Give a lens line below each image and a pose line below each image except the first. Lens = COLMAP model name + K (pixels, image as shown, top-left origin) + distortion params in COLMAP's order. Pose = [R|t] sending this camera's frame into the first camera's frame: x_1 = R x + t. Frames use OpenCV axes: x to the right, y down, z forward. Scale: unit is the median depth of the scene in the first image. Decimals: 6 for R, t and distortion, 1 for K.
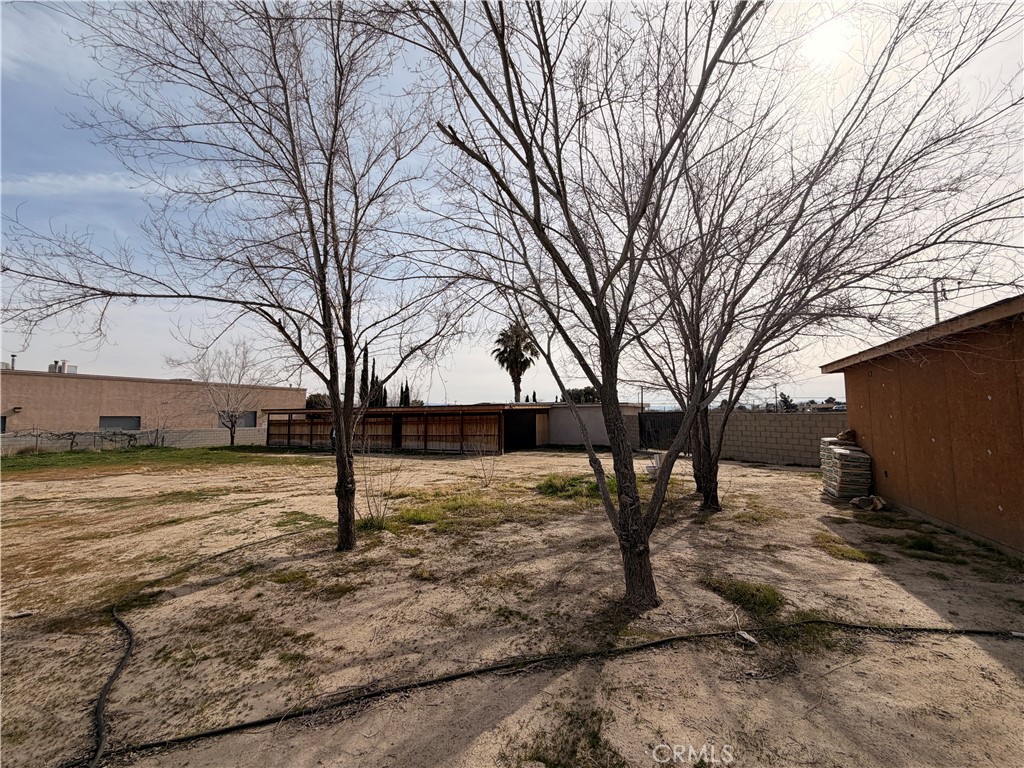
lens RADIAL K [[416.5, 0, 512.0], [0, 416.5, 384.0], [0, 0, 1]] dist [-0.002242, 0.000255]
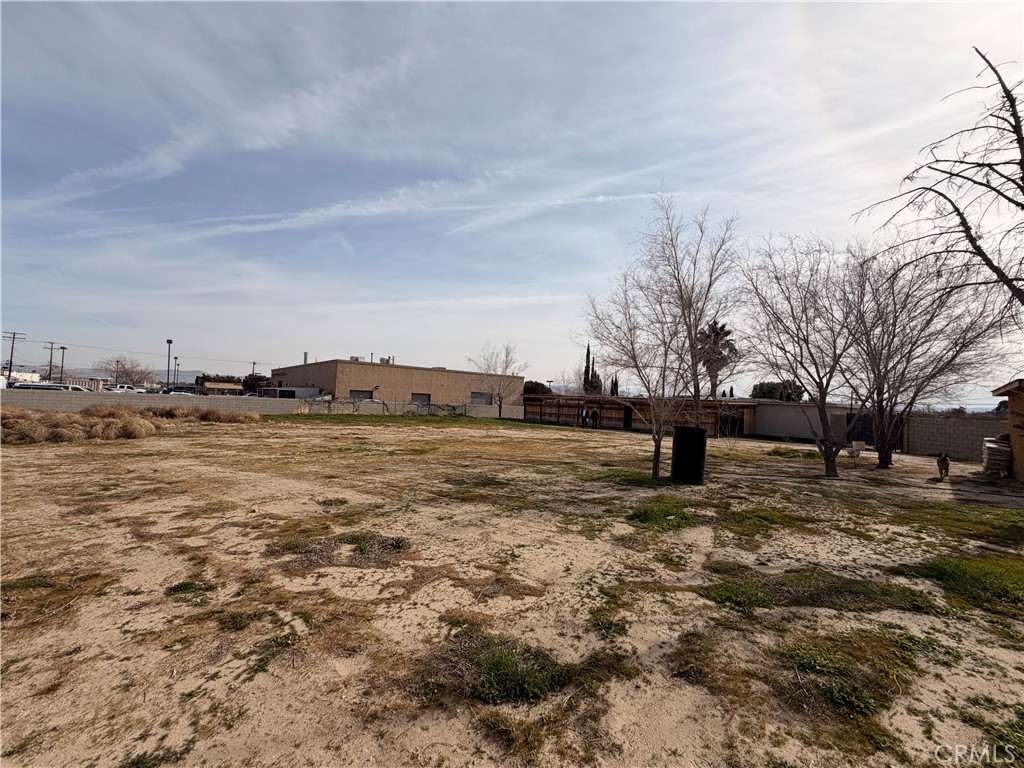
lens RADIAL K [[416.5, 0, 512.0], [0, 416.5, 384.0], [0, 0, 1]] dist [-0.002242, 0.000255]
pose [[0.921890, 0.035349, -0.385835, -0.085517], [-0.022345, 0.999023, 0.038137, -0.026923], [0.386806, -0.026536, 0.921779, -0.331603]]
